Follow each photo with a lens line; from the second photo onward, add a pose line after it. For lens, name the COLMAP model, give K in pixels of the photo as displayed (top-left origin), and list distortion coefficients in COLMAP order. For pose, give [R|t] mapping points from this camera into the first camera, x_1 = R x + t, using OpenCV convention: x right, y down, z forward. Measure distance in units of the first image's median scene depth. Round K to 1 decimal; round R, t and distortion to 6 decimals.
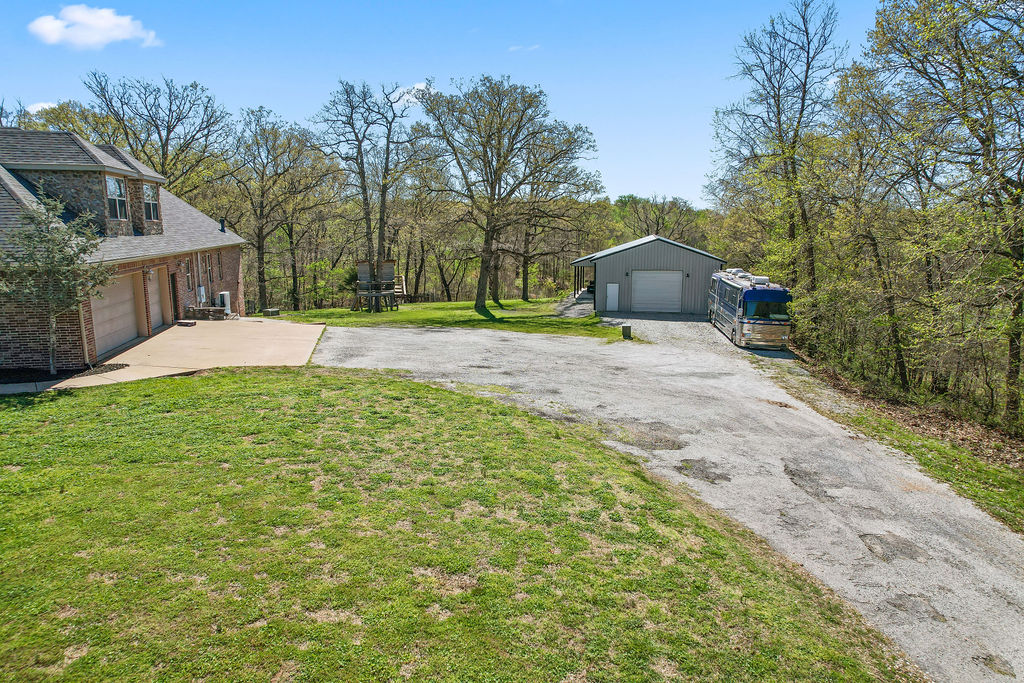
lens RADIAL K [[654.2, 0, 512.0], [0, 654.2, 341.5], [0, 0, 1]] dist [-0.077799, 0.060398]
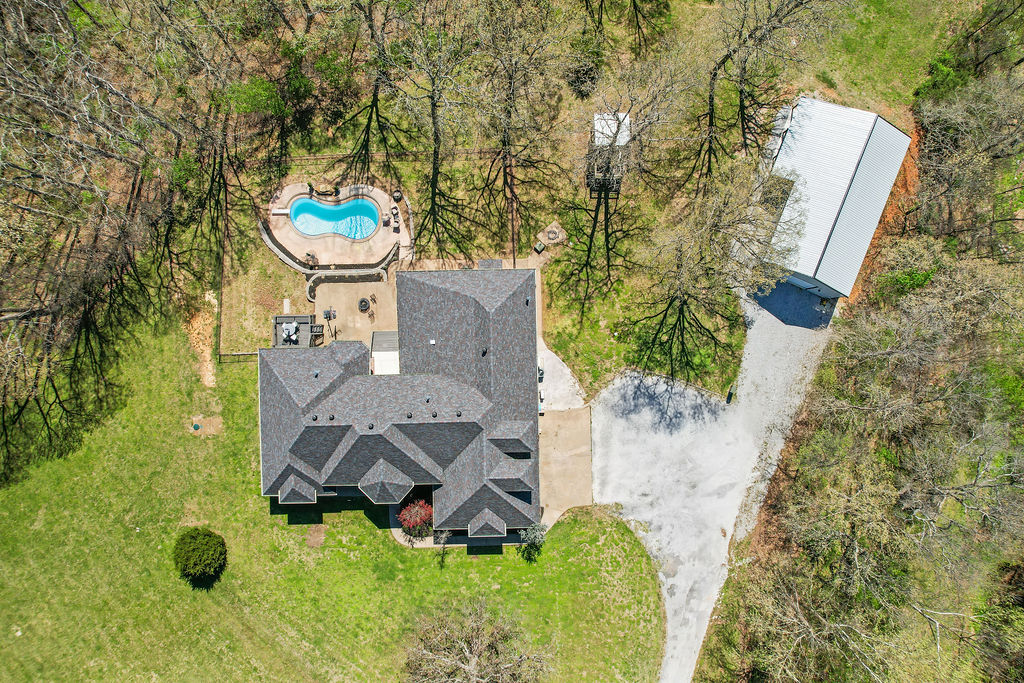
lens RADIAL K [[654.2, 0, 512.0], [0, 654.2, 341.5], [0, 0, 1]] dist [-0.077799, 0.060398]
pose [[0.980912, 0.193912, 0.014506, -0.435318], [-0.049078, 0.174702, 0.983397, -1.571857], [0.188158, -0.965338, 0.180884, 0.524787]]
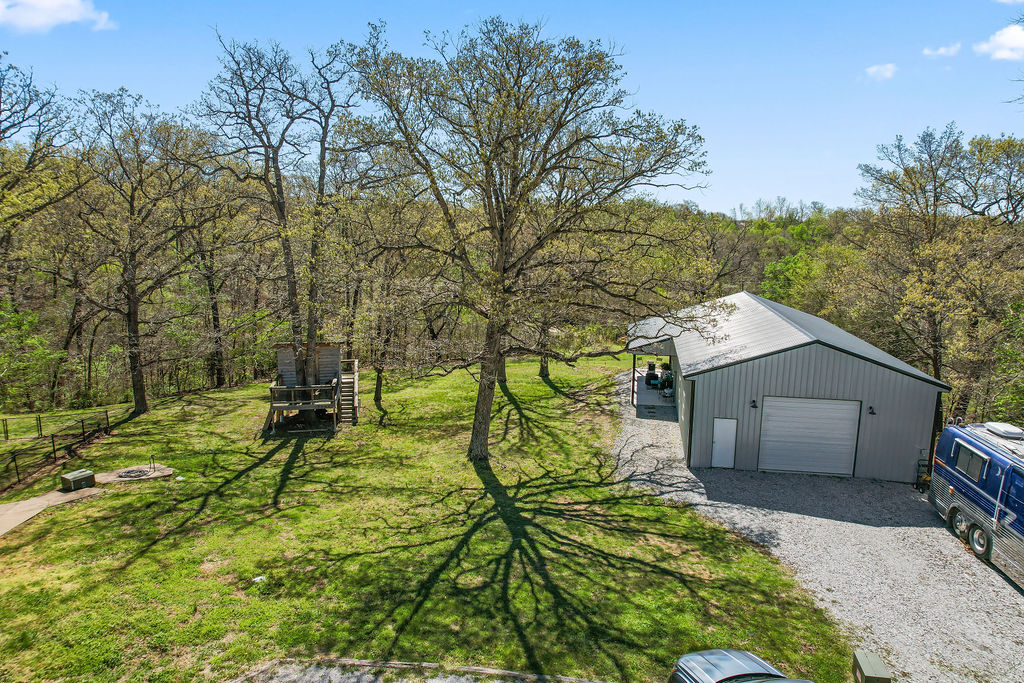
lens RADIAL K [[654.2, 0, 512.0], [0, 654.2, 341.5], [0, 0, 1]] dist [-0.077799, 0.060398]
pose [[0.999987, 0.004377, 0.002721, -0.025365], [-0.004387, 0.999983, 0.003746, -0.167659], [-0.002705, -0.003758, 0.999989, 0.507202]]
